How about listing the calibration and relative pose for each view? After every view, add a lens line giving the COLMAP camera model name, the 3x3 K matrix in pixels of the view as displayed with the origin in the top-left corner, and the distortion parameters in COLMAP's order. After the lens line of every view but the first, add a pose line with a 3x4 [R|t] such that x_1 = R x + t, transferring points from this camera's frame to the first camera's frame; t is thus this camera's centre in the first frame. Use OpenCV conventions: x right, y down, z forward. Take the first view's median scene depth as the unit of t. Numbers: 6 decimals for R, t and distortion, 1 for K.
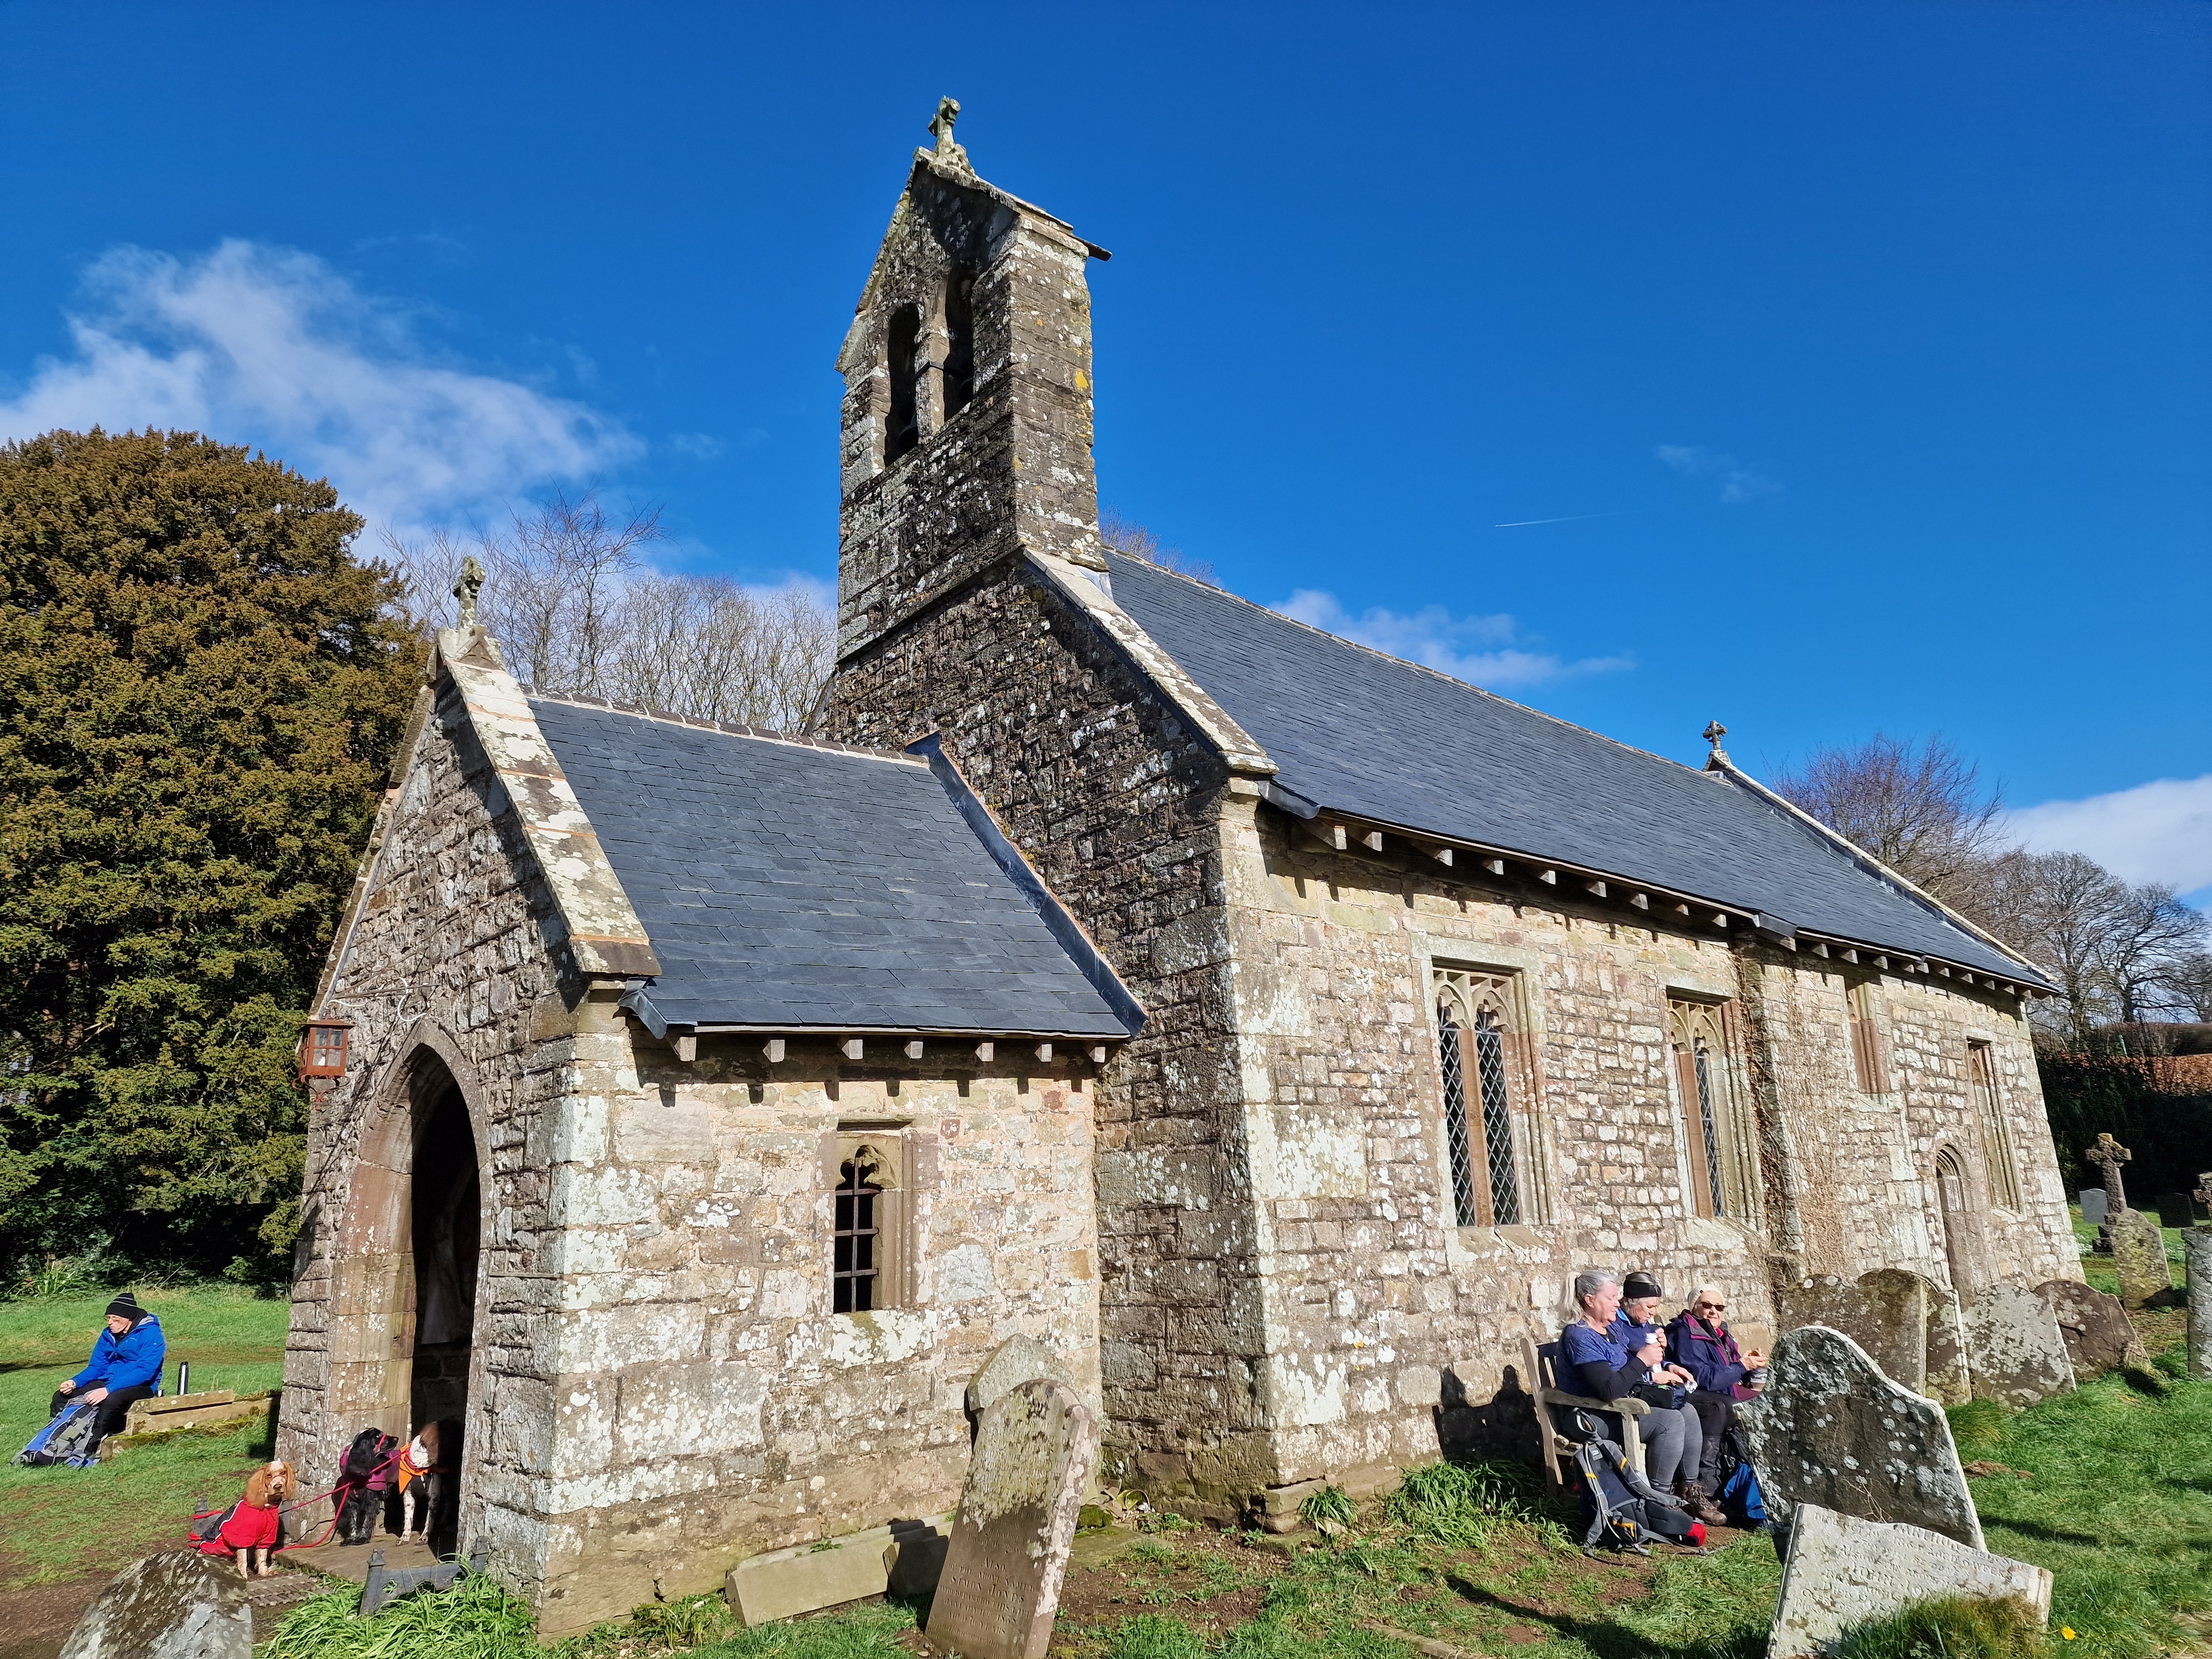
lens RADIAL K [[1500.6, 0, 1097.5], [0, 1500.6, 826.9], [0, 0, 1]] dist [0.062589, -0.023230]
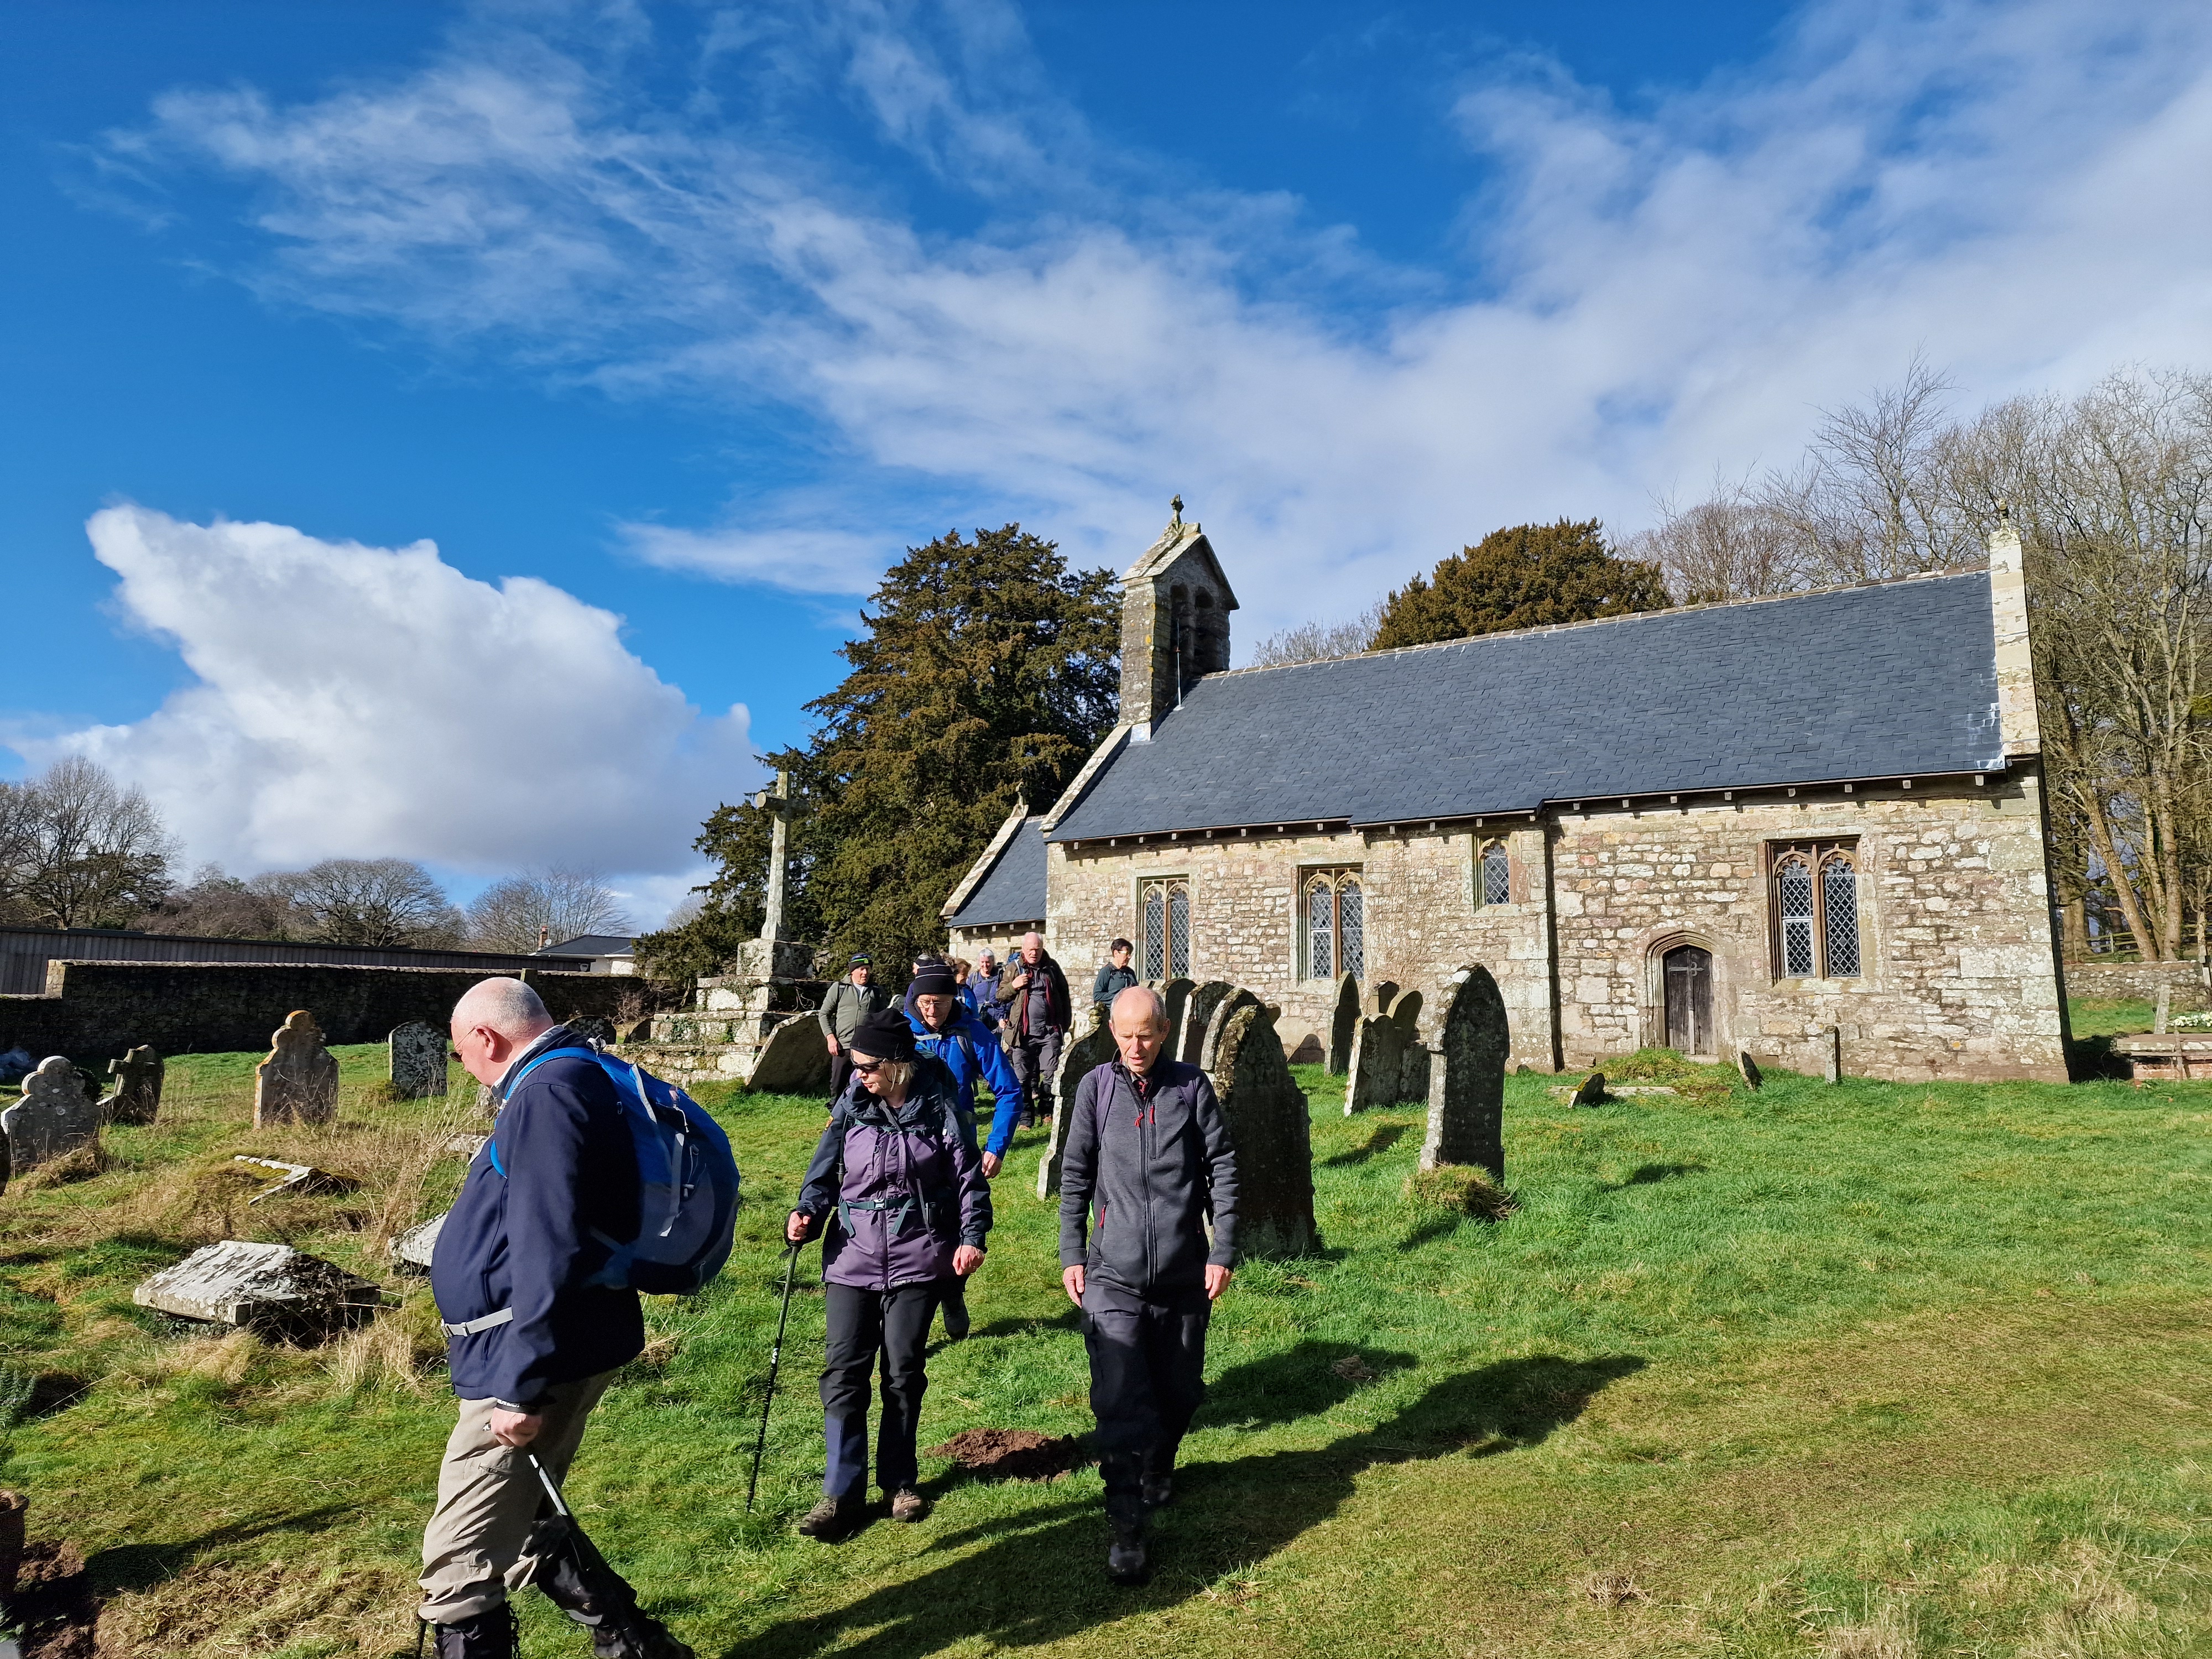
lens RADIAL K [[1500.6, 0, 1098.5], [0, 1500.6, 830.5], [0, 0, 1]] dist [0.062589, -0.023230]
pose [[0.204180, -0.092143, -0.974587, 2.873014], [0.226077, 0.973086, -0.044637, 0.114880], [0.952470, -0.211218, 0.219516, 0.421363]]
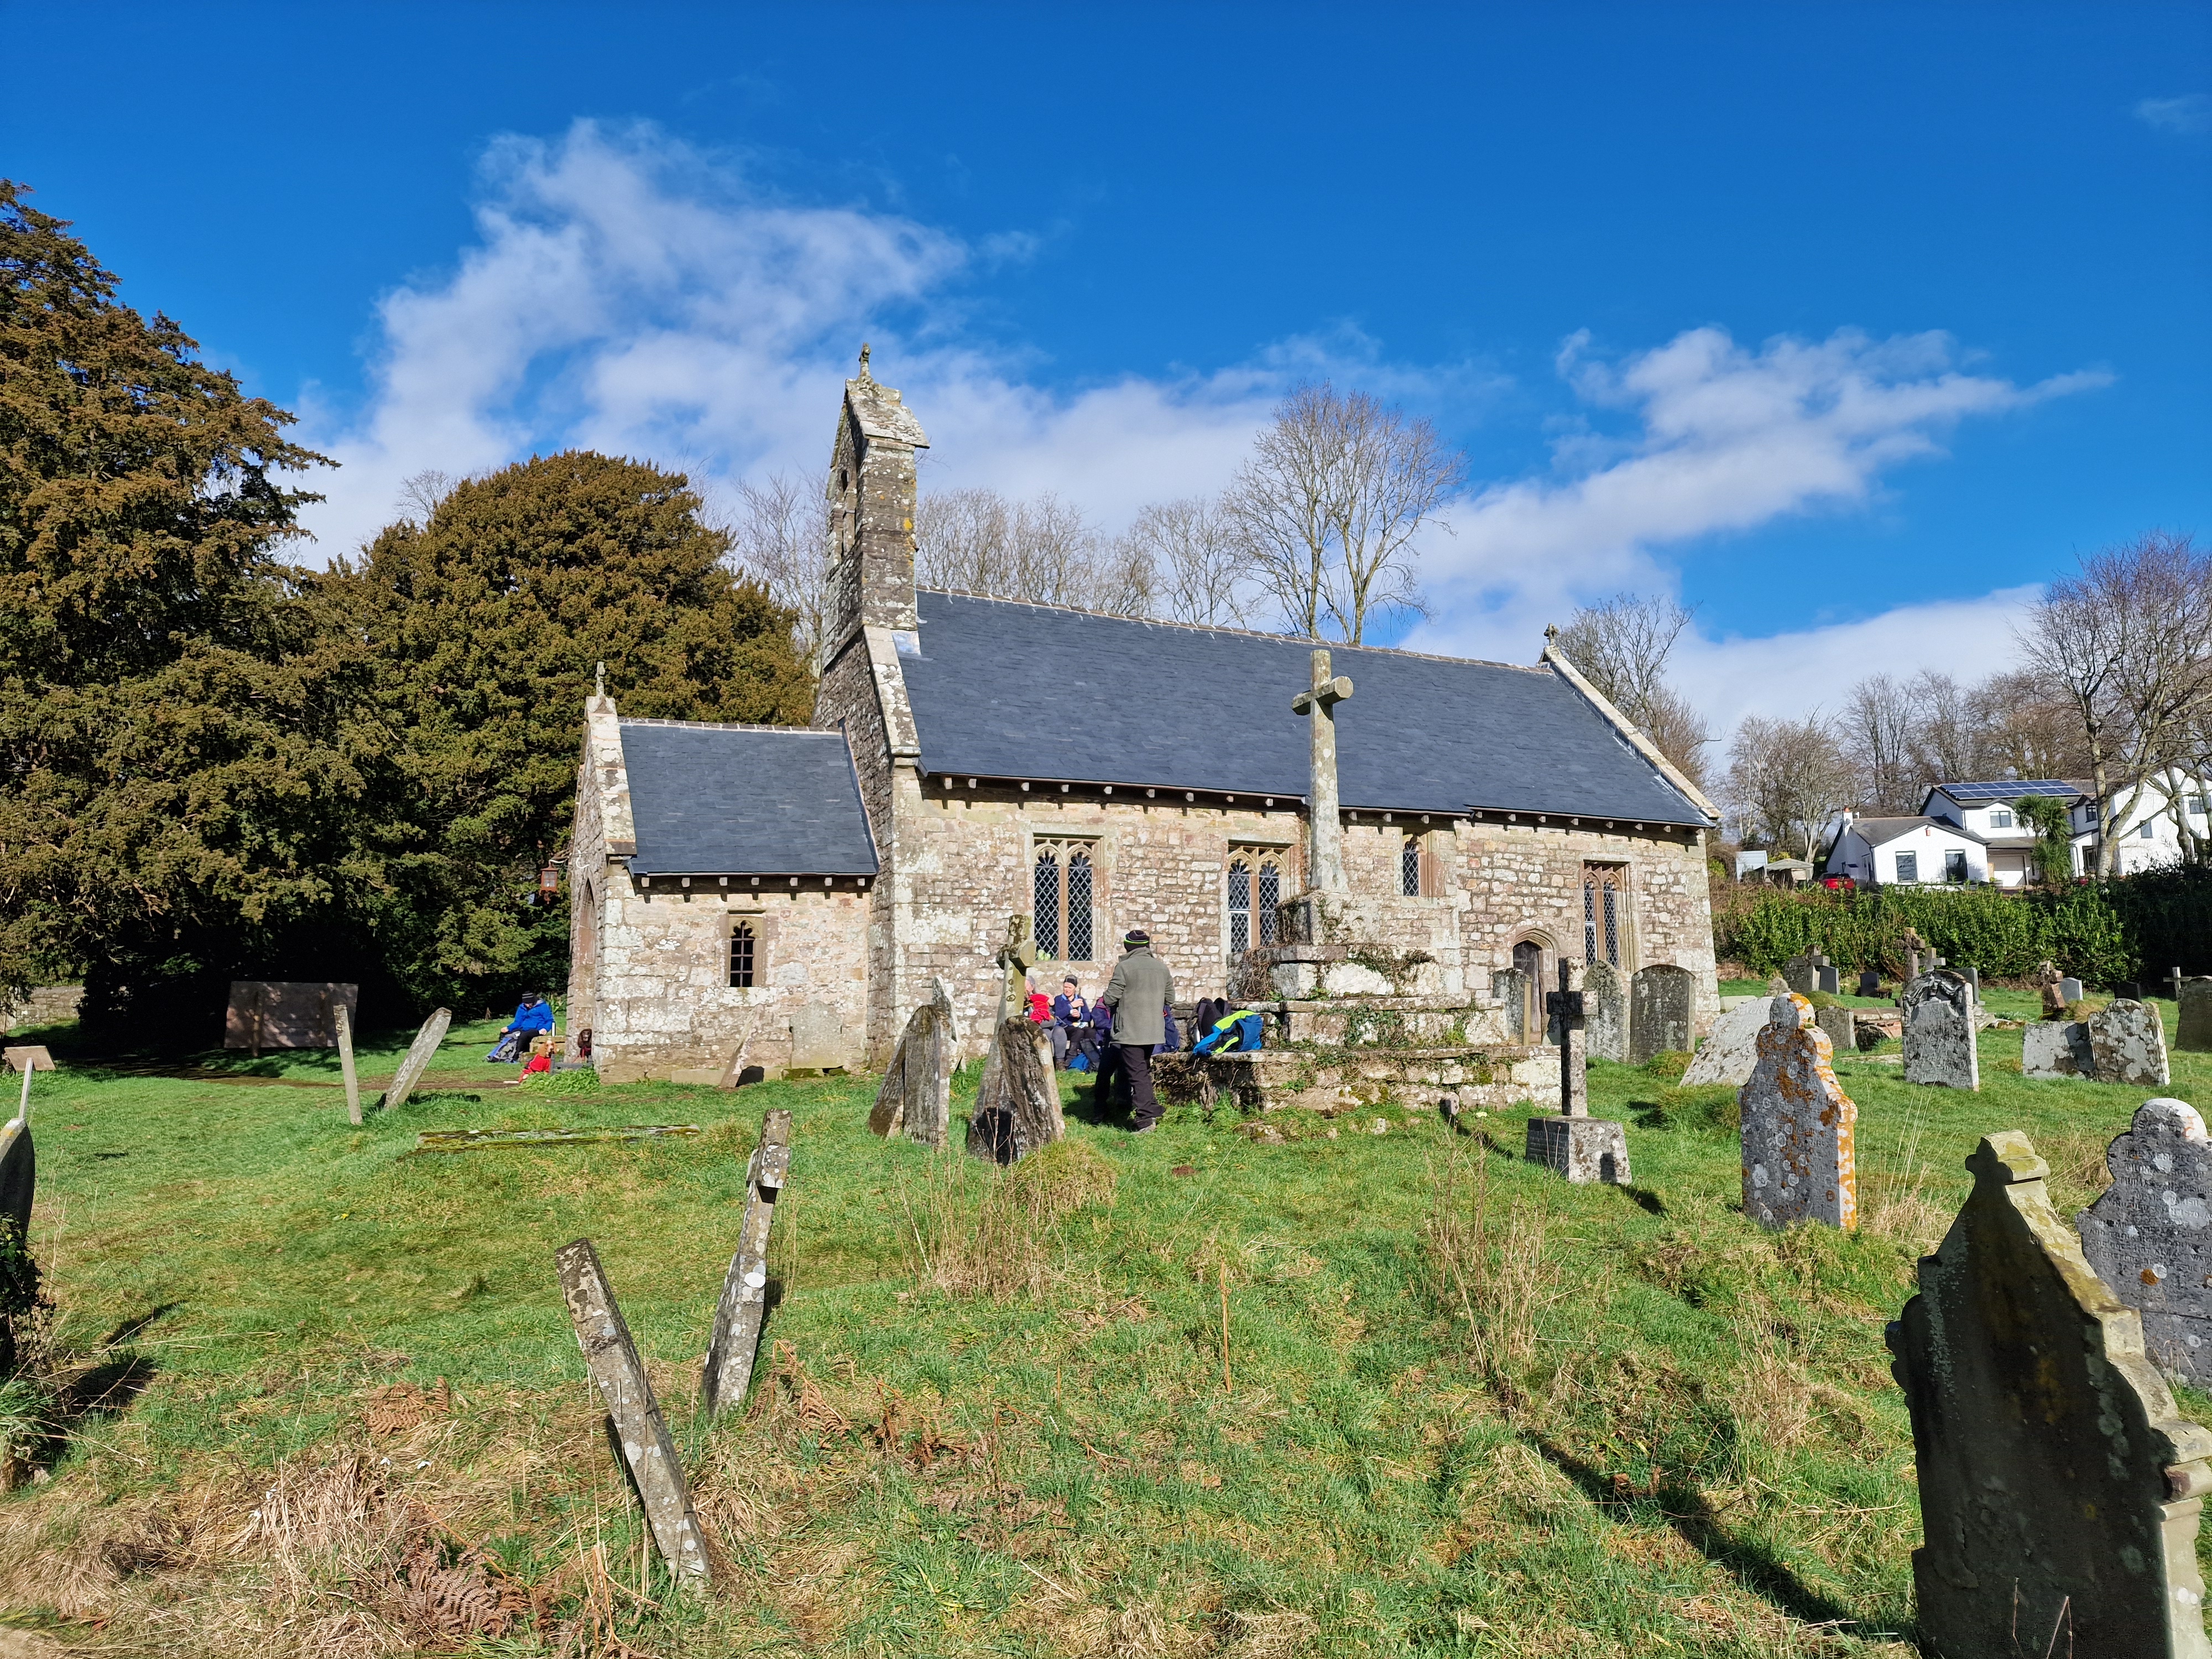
lens RADIAL K [[1500.6, 0, 1115.1], [0, 1500.6, 822.8], [0, 0, 1]] dist [0.062589, -0.023230]
pose [[0.961211, -0.013259, -0.275496, 0.950286], [0.047983, 0.991651, 0.119689, -0.176737], [0.271609, -0.128265, 0.953822, -0.973193]]
